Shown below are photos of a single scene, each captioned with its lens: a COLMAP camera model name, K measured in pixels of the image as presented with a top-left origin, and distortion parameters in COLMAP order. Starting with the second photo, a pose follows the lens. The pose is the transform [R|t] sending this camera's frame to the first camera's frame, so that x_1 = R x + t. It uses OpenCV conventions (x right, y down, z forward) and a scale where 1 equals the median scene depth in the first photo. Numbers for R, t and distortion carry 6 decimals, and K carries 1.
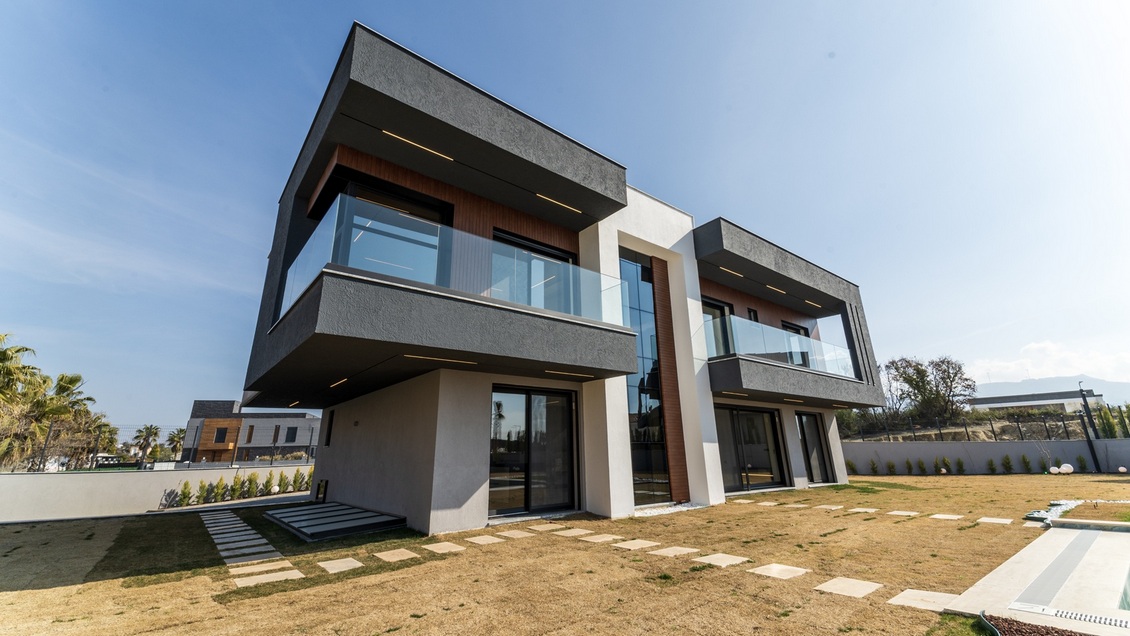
lens RADIAL K [[463.6, 0, 565.0], [0, 463.6, 318.0], [0, 0, 1]] dist [0.066509, -0.030635]
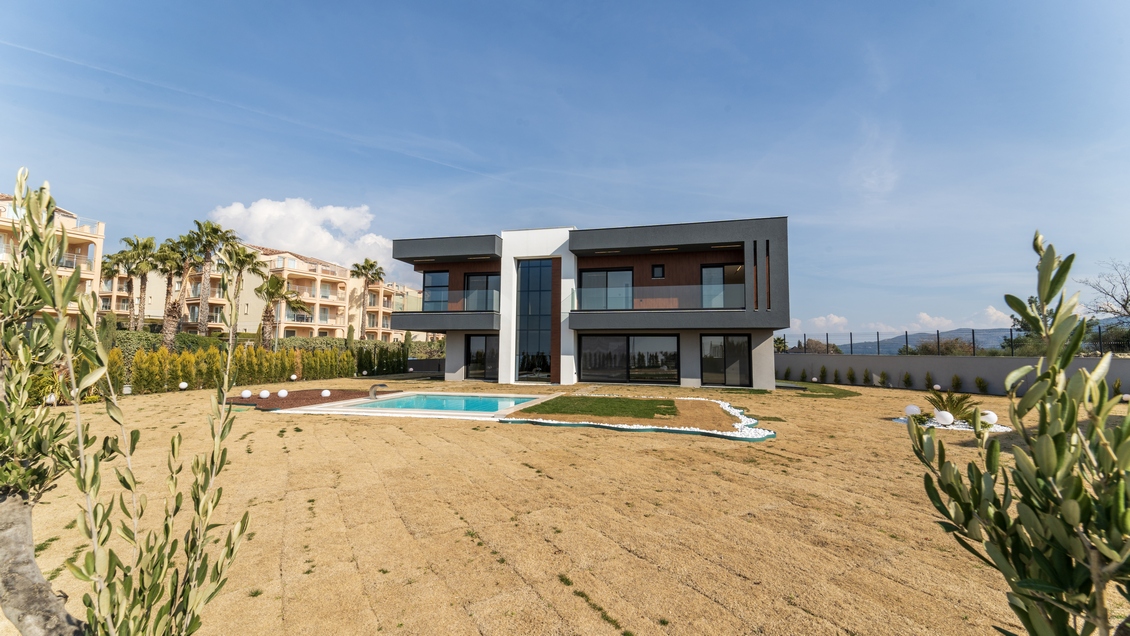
lens RADIAL K [[433.3, 0, 565.0], [0, 433.3, 318.0], [0, 0, 1]] dist [0.066220, -0.030128]
pose [[0.596806, -0.034733, -0.801634, 1.739105], [0.204588, 0.972628, 0.110171, -0.086482], [0.775865, -0.229756, 0.587576, -0.034158]]
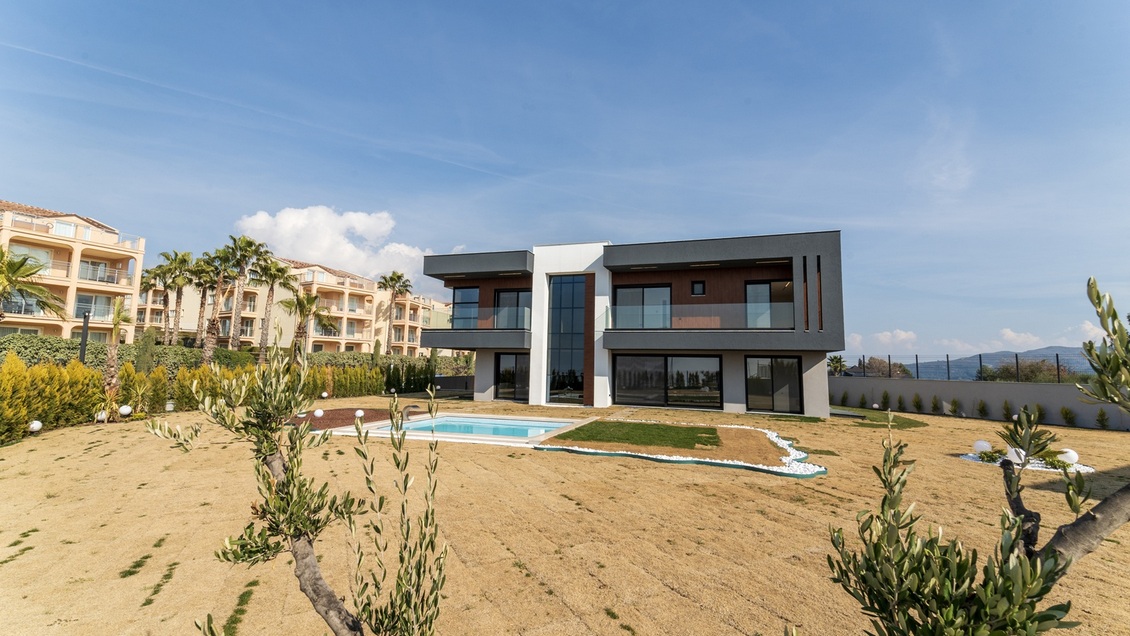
lens RADIAL K [[463.6, 0, 565.0], [0, 463.6, 318.0], [0, 0, 1]] dist [0.066509, -0.030635]
pose [[0.541348, -0.055610, -0.838958, 1.767375], [0.206040, 0.976161, 0.068246, -0.113577], [0.815163, -0.209803, 0.539900, -0.060656]]
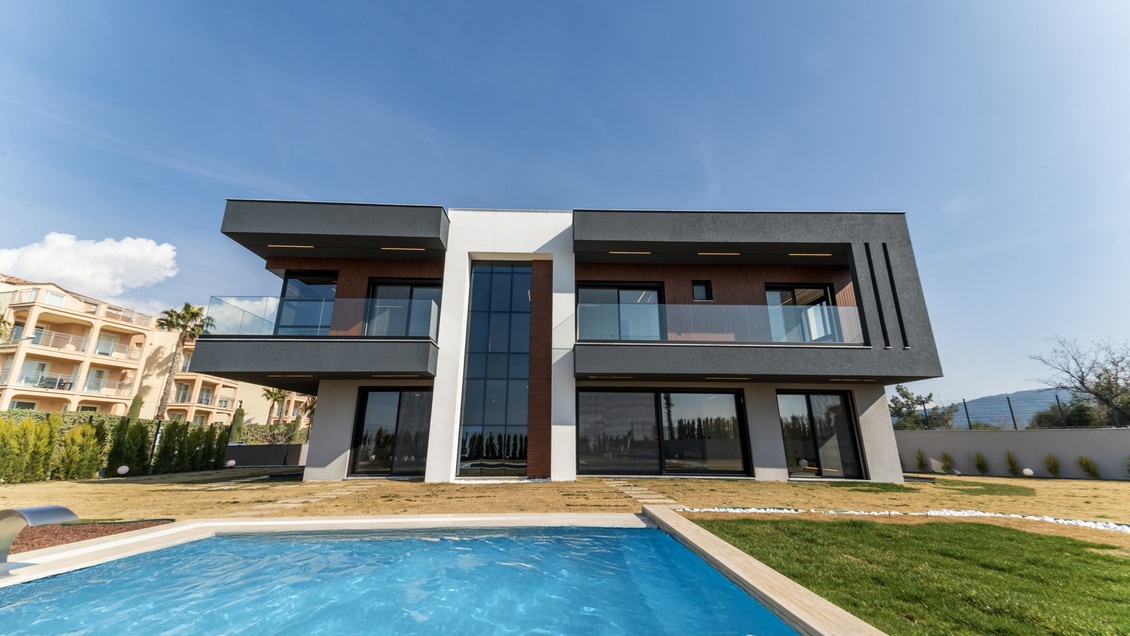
lens RADIAL K [[433.3, 0, 565.0], [0, 433.3, 318.0], [0, 0, 1]] dist [0.066220, -0.030128]
pose [[0.789910, -0.142245, -0.596497, 0.932871], [0.152244, 0.987760, -0.033938, 0.057279], [0.594023, -0.064005, 0.801898, 0.212567]]
